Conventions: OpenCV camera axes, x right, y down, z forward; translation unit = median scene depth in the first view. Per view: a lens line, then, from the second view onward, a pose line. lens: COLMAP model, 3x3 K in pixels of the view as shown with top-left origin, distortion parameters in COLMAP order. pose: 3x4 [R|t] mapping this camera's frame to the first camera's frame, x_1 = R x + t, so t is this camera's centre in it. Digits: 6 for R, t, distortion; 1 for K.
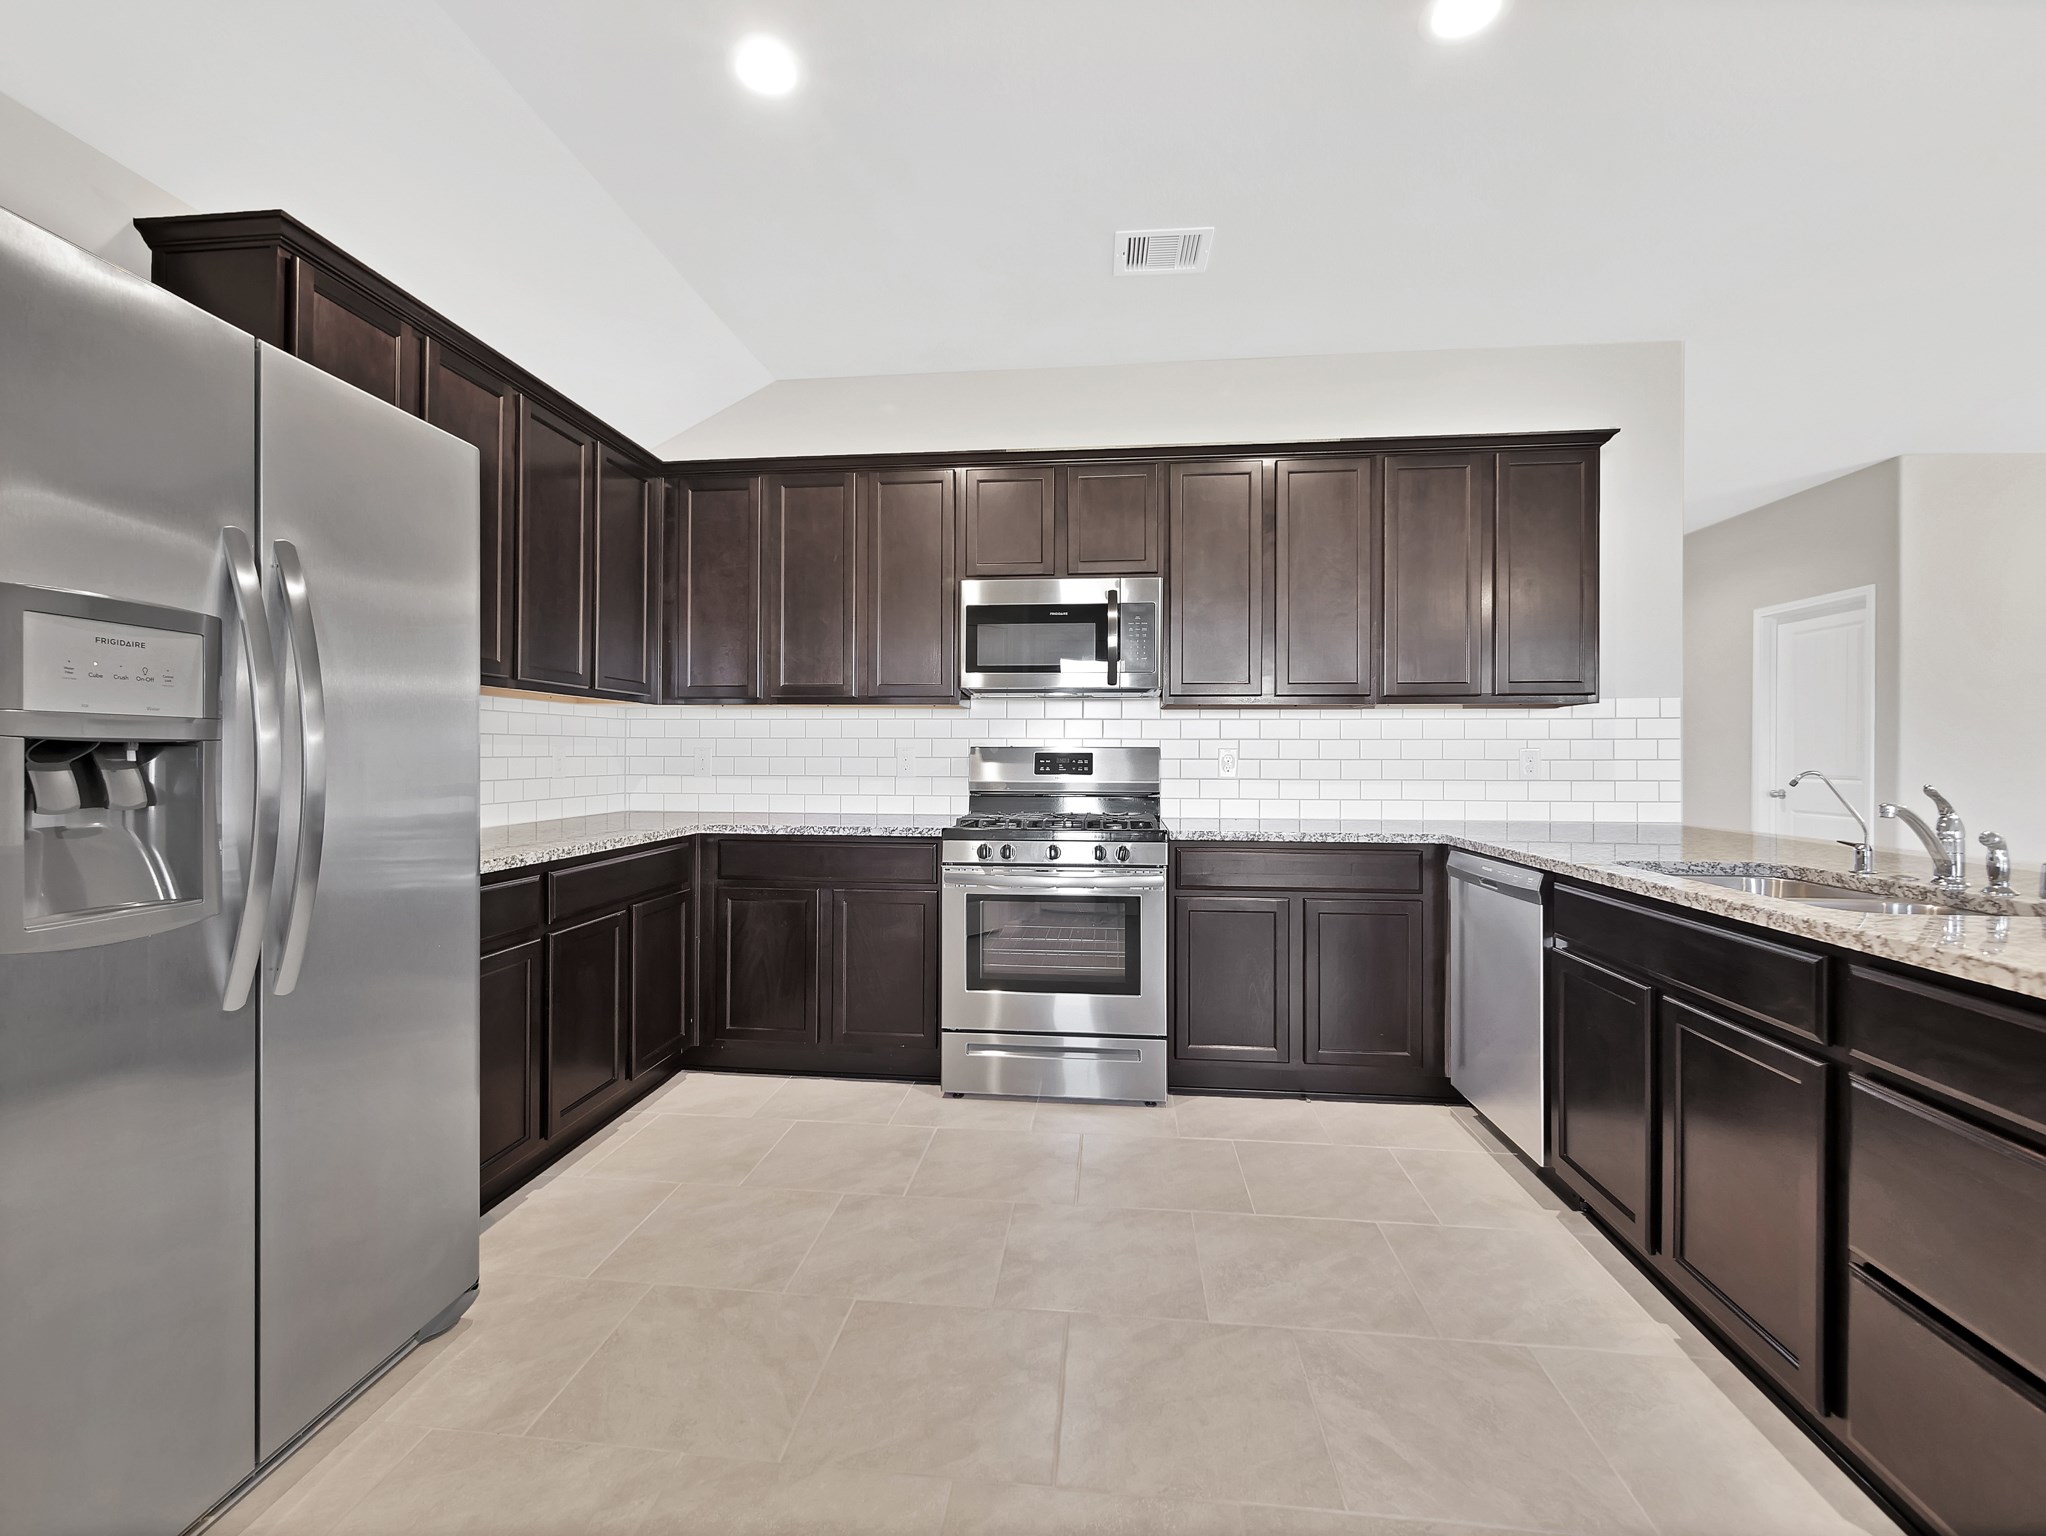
lens RADIAL K [[903.6, 0, 1013.7], [0, 903.6, 757.6], [0, 0, 1]] dist [-0.002102, -0.000074]
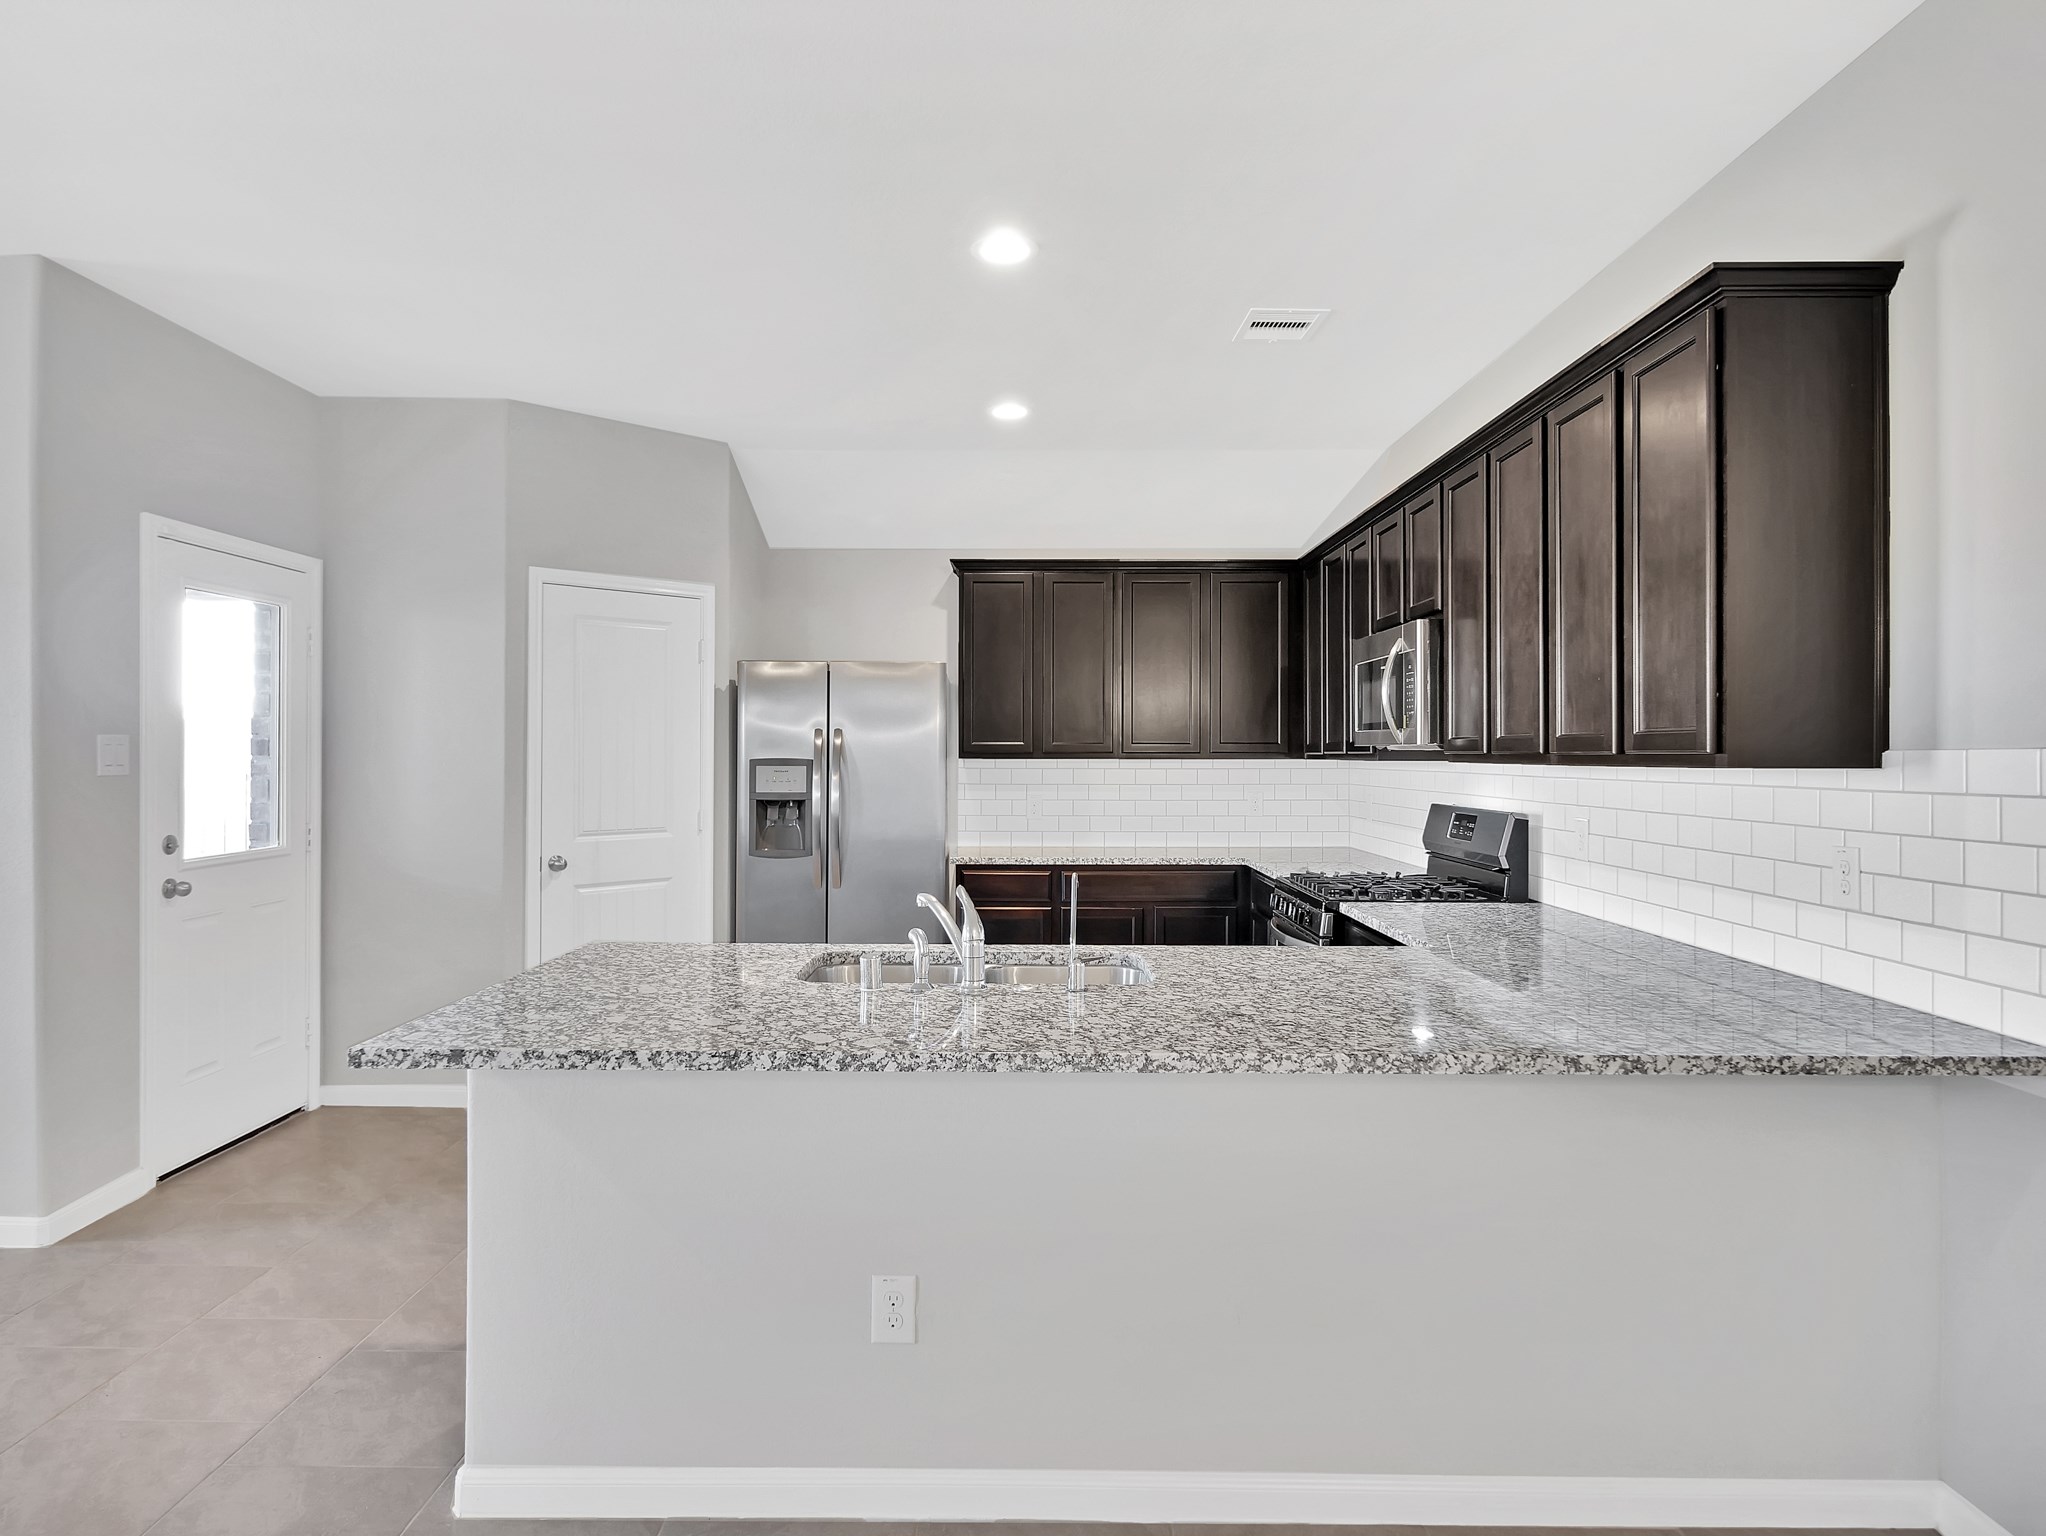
lens RADIAL K [[1202.4, 0, 1018.8], [0, 1202.4, 756.6], [0, 0, 1]] dist [-0.002299, 0.001071]
pose [[0.106399, -0.002288, -0.994321, 1.292152], [-0.004302, 0.999987, -0.002761, -0.061941], [0.994314, 0.004572, 0.106388, 0.503415]]
